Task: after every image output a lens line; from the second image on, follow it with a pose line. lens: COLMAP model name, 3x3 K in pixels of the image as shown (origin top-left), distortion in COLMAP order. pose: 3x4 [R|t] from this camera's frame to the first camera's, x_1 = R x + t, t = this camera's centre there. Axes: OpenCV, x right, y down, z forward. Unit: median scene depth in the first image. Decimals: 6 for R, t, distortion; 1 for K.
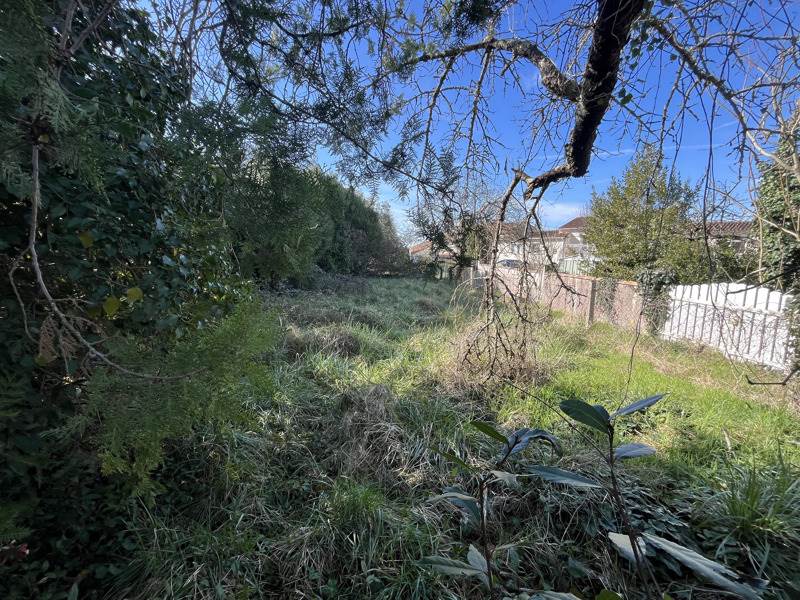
lens RADIAL K [[322.3, 0, 400.0], [0, 322.3, 300.0], [0, 0, 1]] dist [-0.001243, -0.000062]
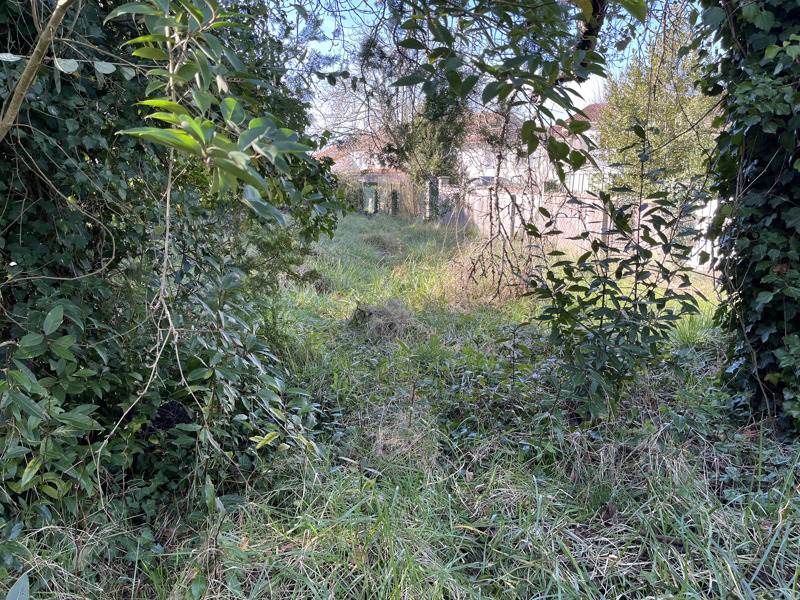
lens RADIAL K [[605.0, 0, 402.8], [0, 605.0, 301.5], [0, 0, 1]] dist [0.073329, -0.098579]
pose [[0.979212, -0.051298, 0.196244, -0.229147], [0.037343, 0.996547, 0.074162, 0.082106], [-0.199371, -0.065292, 0.977746, -0.453460]]
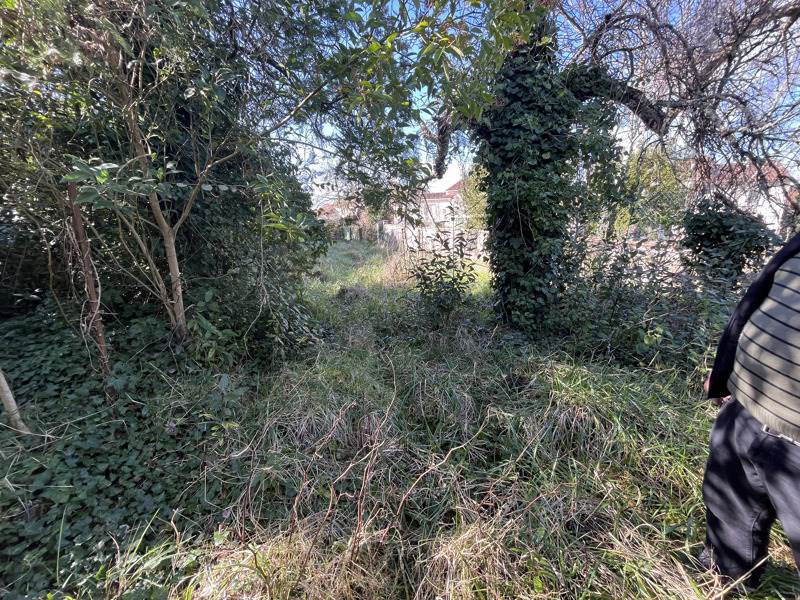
lens RADIAL K [[322.3, 0, 400.0], [0, 322.3, 300.0], [0, 0, 1]] dist [-0.001243, -0.000062]
pose [[0.952721, -0.107588, 0.284161, -0.233893], [0.075150, 0.989592, 0.122716, 0.082624], [-0.294406, -0.095560, 0.950891, -0.599850]]
